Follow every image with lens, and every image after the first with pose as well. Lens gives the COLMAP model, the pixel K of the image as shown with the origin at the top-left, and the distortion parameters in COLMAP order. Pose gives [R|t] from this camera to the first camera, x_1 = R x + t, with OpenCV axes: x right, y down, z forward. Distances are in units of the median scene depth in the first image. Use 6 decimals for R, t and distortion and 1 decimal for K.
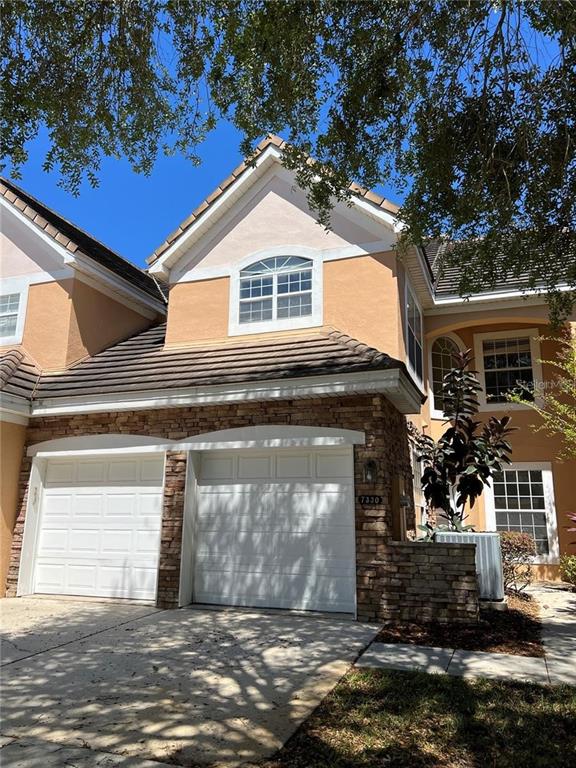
lens RADIAL K [[546.7, 0, 288.0], [0, 546.7, 384.0], [0, 0, 1]] dist [0.034082, -0.060227]
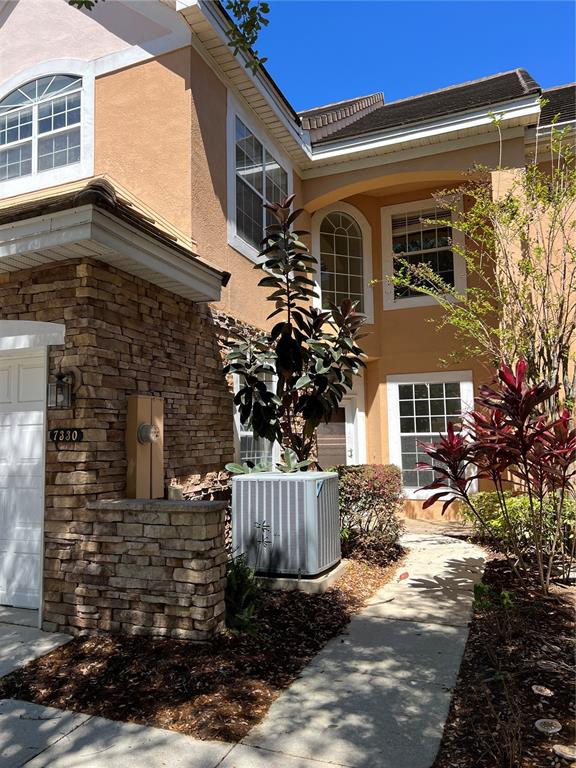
lens RADIAL K [[546.7, 0, 288.0], [0, 546.7, 384.0], [0, 0, 1]] dist [0.034082, -0.060227]
pose [[0.999383, -0.034010, -0.008787, 0.299164], [0.034887, 0.990186, 0.135333, 0.062080], [0.004098, -0.135556, 0.990761, 0.309239]]
